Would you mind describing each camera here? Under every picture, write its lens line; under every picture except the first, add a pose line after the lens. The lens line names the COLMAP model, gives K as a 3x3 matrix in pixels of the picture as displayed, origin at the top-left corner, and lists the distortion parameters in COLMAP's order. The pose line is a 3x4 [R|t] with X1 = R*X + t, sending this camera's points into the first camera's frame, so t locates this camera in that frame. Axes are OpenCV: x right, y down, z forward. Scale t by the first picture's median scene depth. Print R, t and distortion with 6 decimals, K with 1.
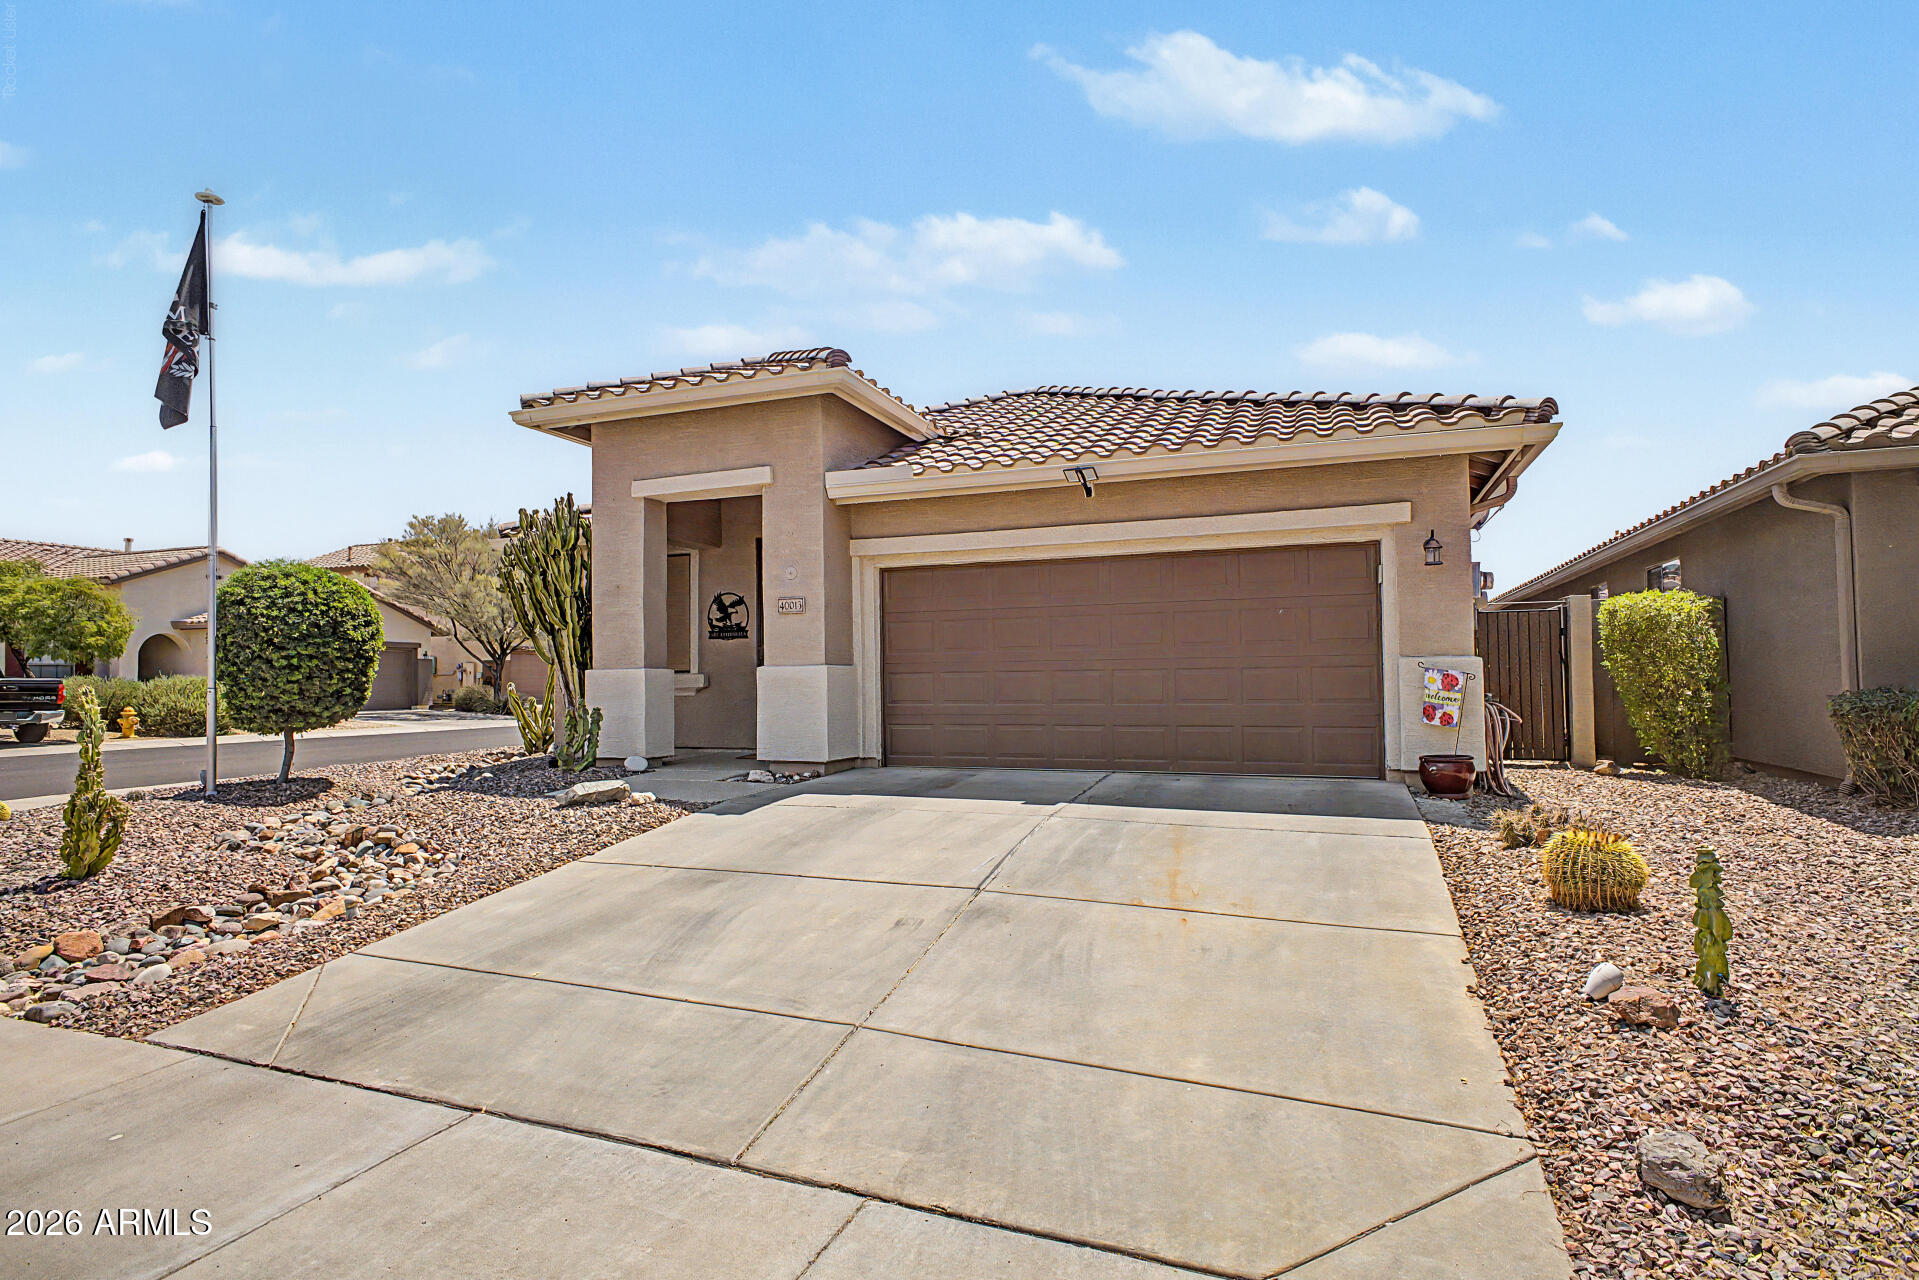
lens RADIAL K [[978.7, 0, 965.4], [0, 978.7, 647.2], [0, 0, 1]] dist [0.013258, -0.000139]
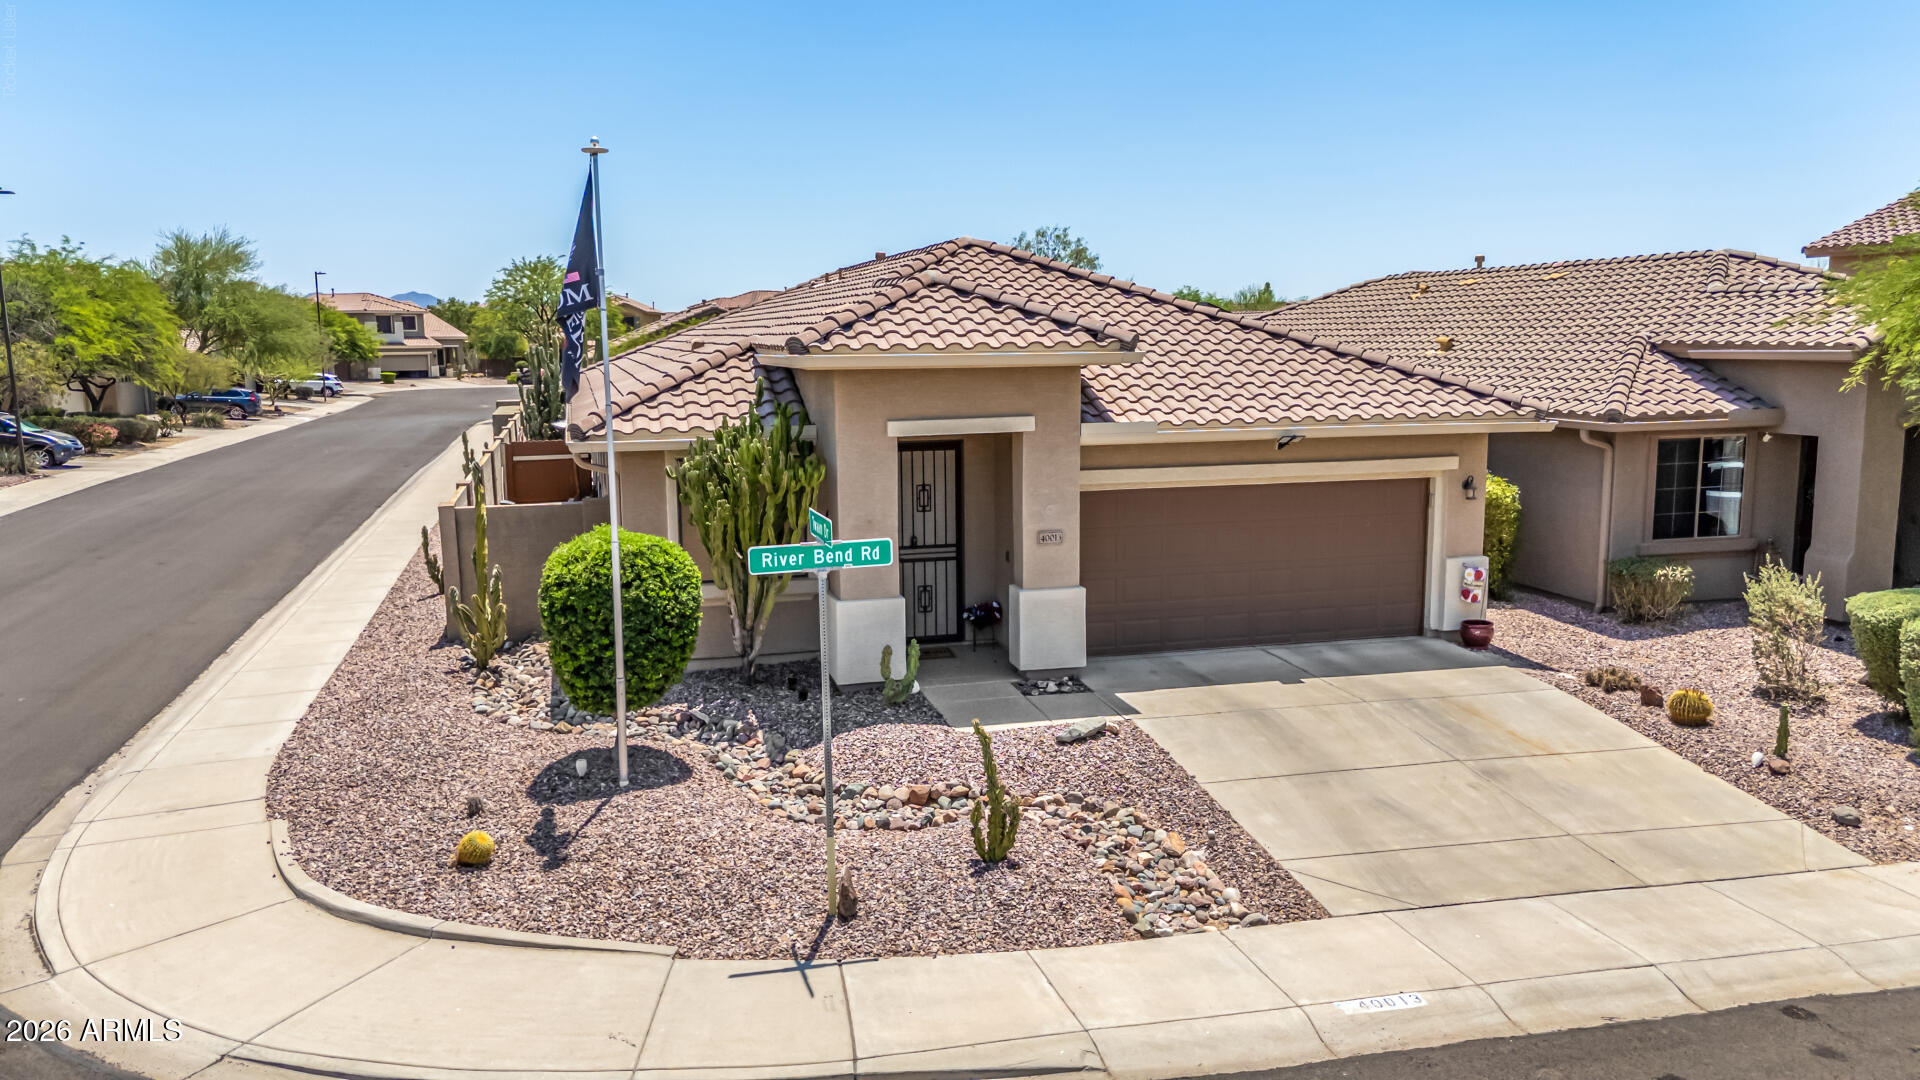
lens RADIAL K [[1415.8, 0, 960.0], [0, 1415.8, 540.0], [0, 0, 1]] dist [0.081921, -0.092034]
pose [[0.810098, -0.080462, 0.580747, -1.954142], [-0.020397, 0.986071, 0.165072, -0.495694], [-0.585939, -0.145570, 0.797173, -0.429628]]
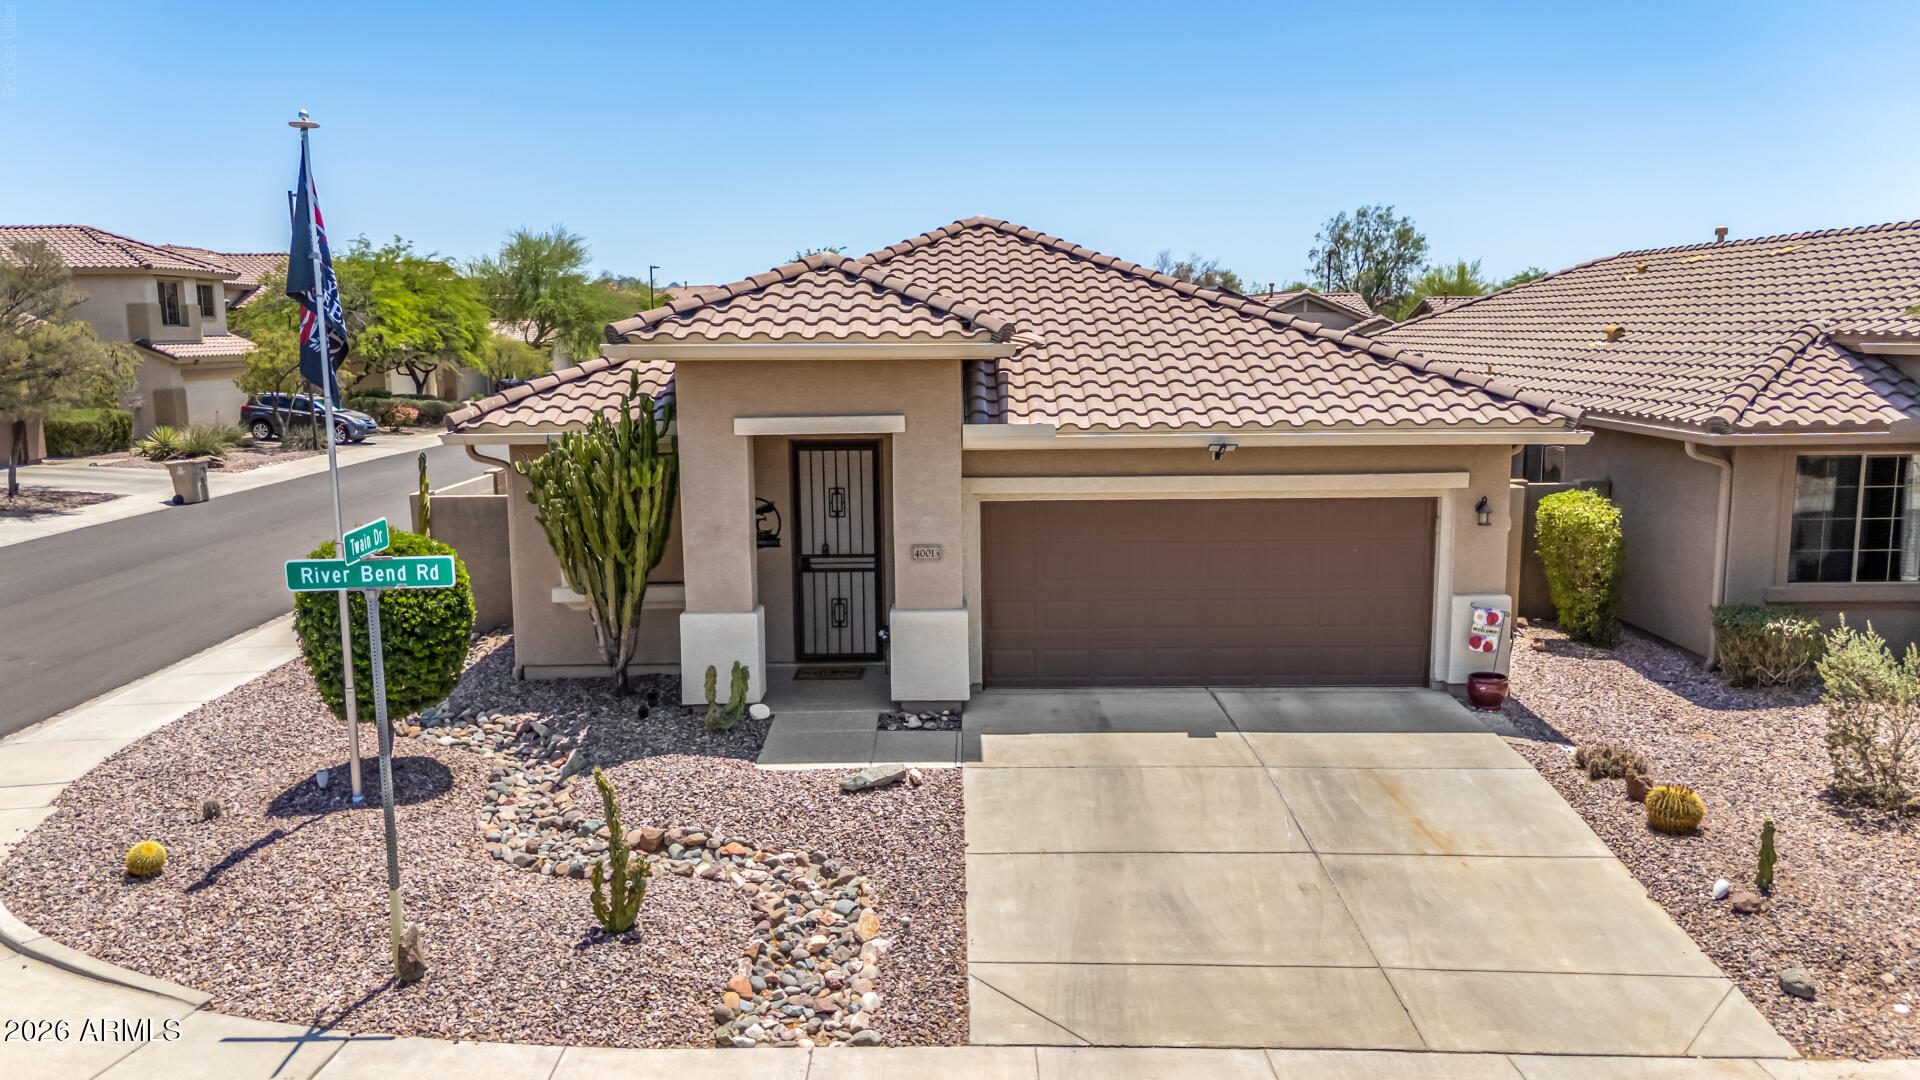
lens RADIAL K [[1415.8, 0, 960.0], [0, 1415.8, 540.0], [0, 0, 1]] dist [0.081921, -0.092034]
pose [[0.933449, -0.051051, 0.355058, -1.059365], [-0.013661, 0.984044, 0.177401, -0.504156], [-0.358449, -0.170445, 0.917858, -0.584373]]
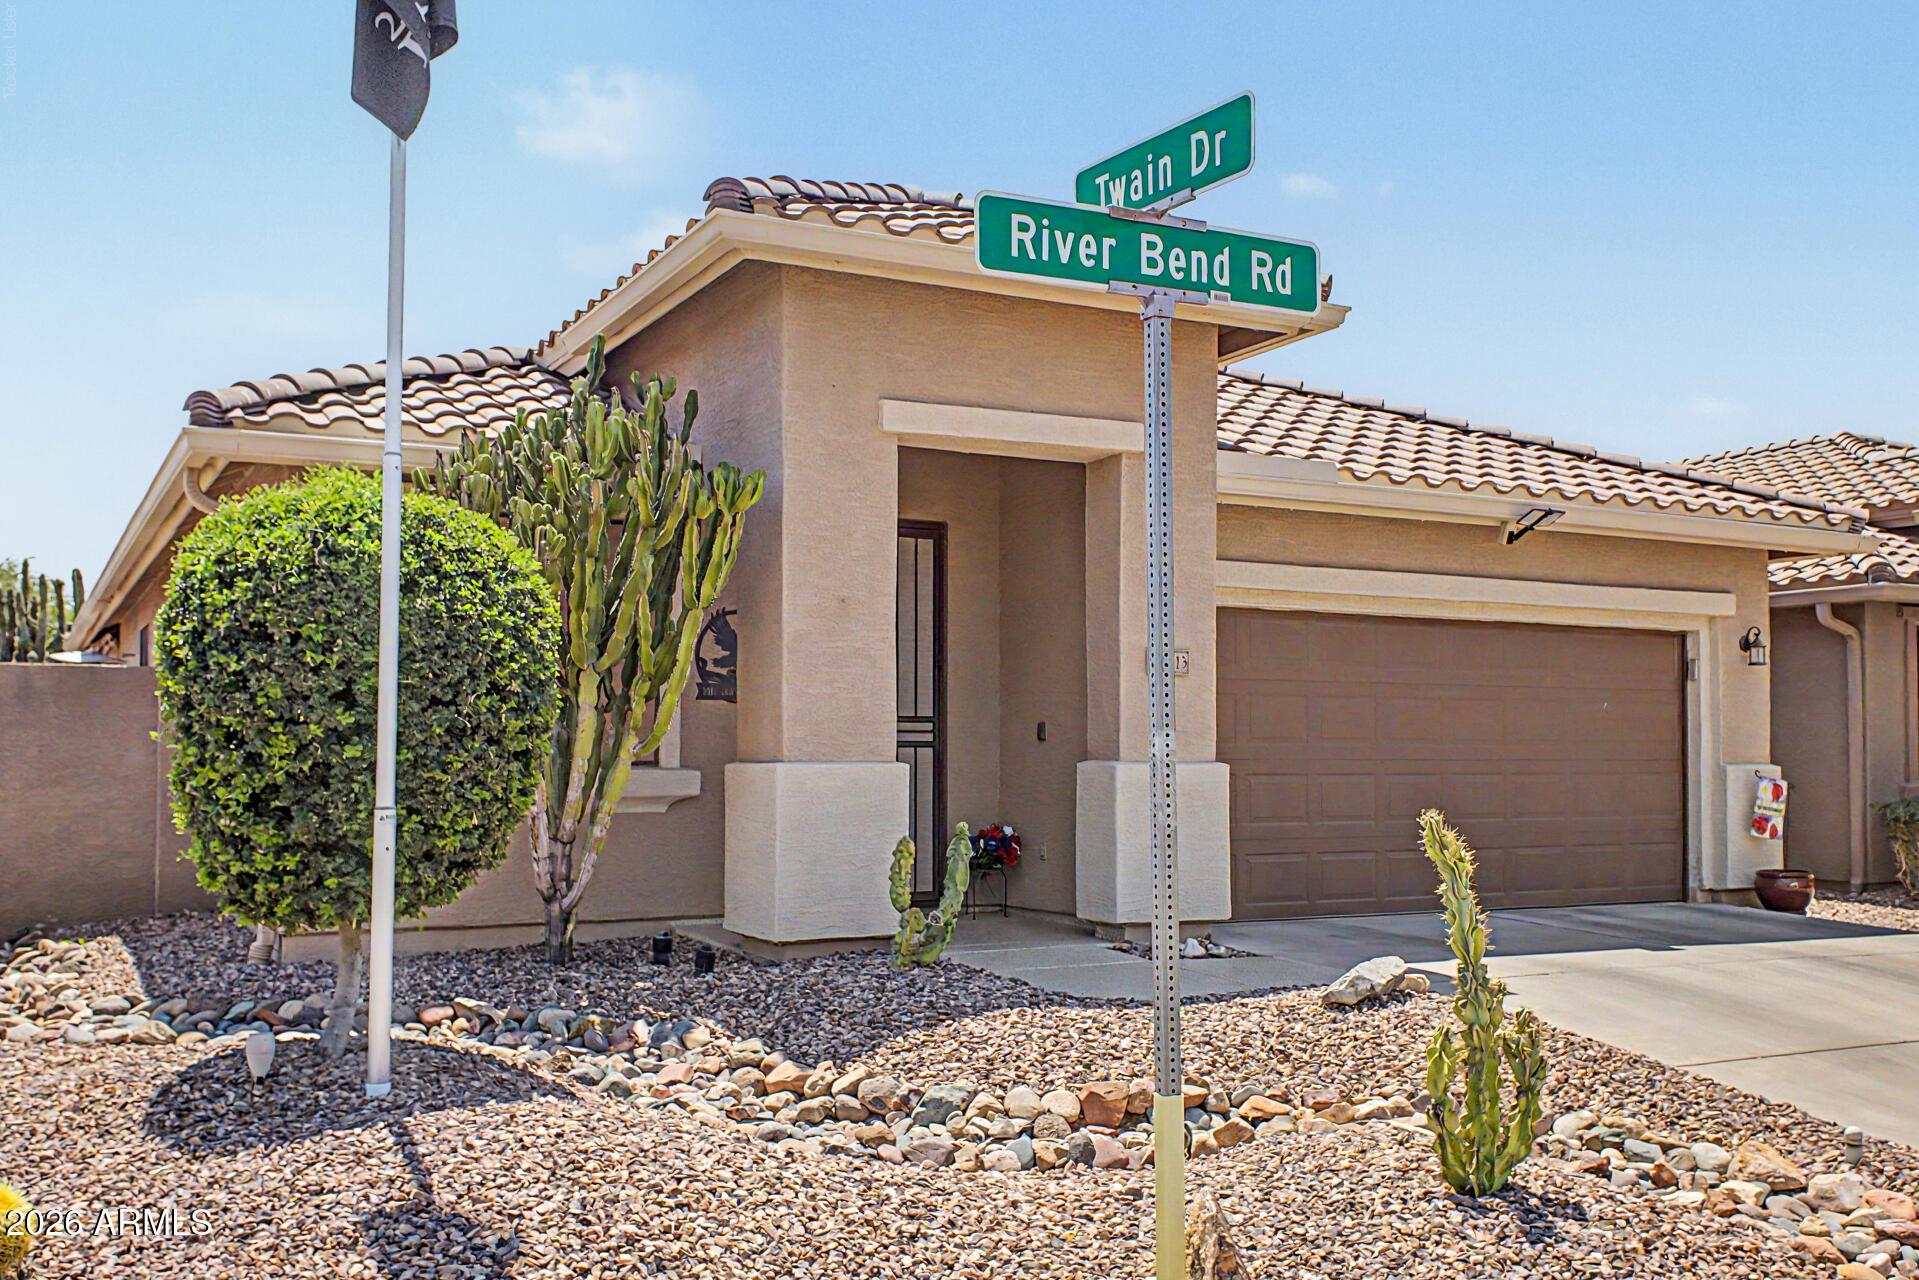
lens RADIAL K [[1798.2, 0, 962.2], [0, 1798.2, 694.9], [0, 0, 1]] dist [0.008321, 0.002159]
pose [[0.660066, 0.039055, 0.750192, -1.714918], [-0.035157, 0.999159, -0.021083, 0.008105], [-0.750384, -0.012458, 0.660884, 0.579525]]
